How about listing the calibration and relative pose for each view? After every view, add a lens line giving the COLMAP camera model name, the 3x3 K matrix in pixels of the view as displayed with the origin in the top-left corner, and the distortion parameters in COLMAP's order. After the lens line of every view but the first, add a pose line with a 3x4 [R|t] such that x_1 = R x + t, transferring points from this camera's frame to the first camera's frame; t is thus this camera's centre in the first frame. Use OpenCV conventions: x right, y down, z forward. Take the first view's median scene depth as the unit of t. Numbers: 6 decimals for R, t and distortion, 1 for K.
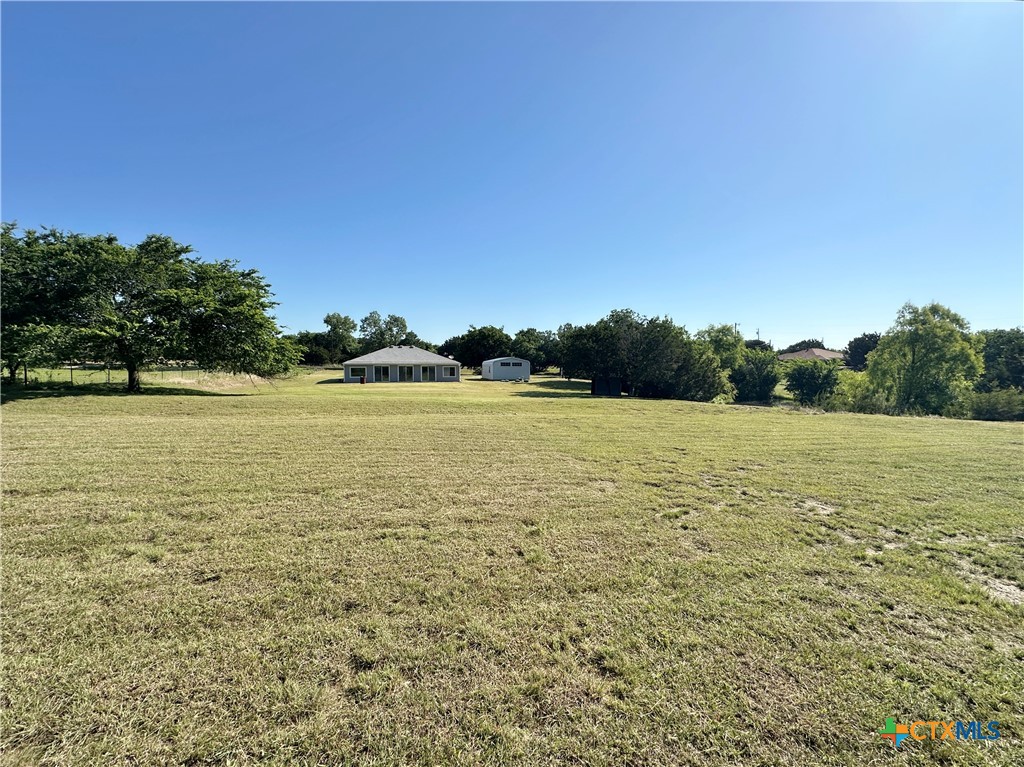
lens RADIAL K [[411.0, 0, 518.0], [0, 411.0, 384.6], [0, 0, 1]] dist [-0.001505, 0.000050]
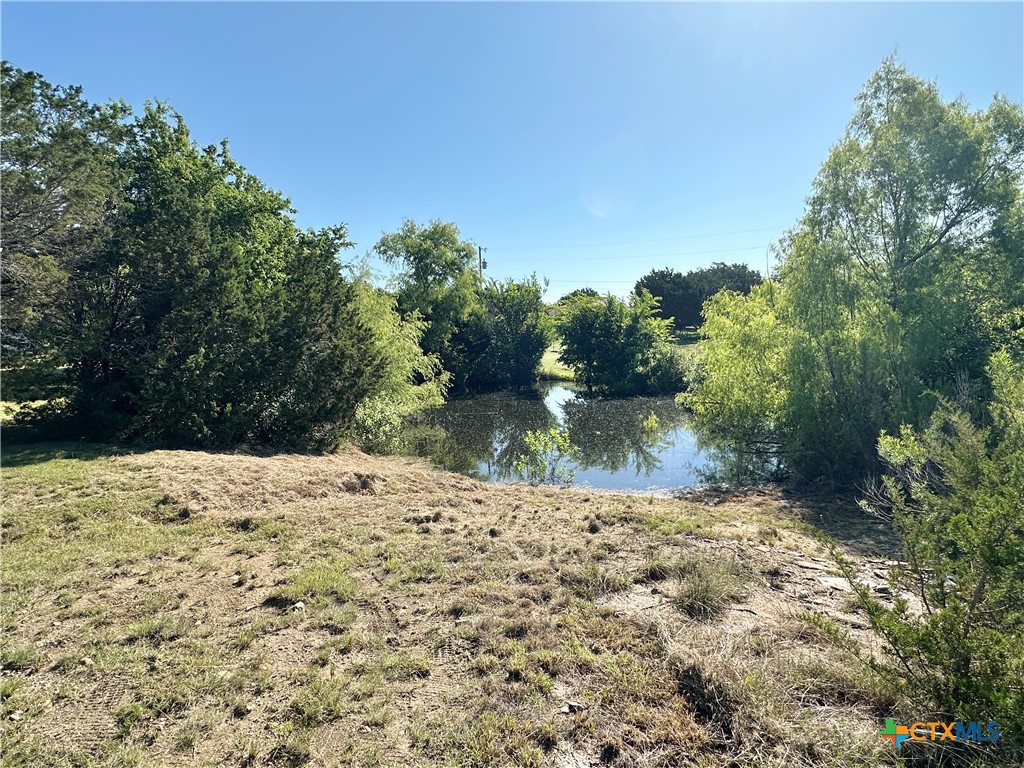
lens RADIAL K [[539.2, 0, 510.8], [0, 539.2, 383.3], [0, 0, 1]] dist [-0.022364, -0.000108]
pose [[0.882581, -0.075720, 0.464023, 0.284688], [0.057159, 0.996906, 0.053958, 0.000113], [-0.466673, -0.021099, 0.884178, 0.436818]]
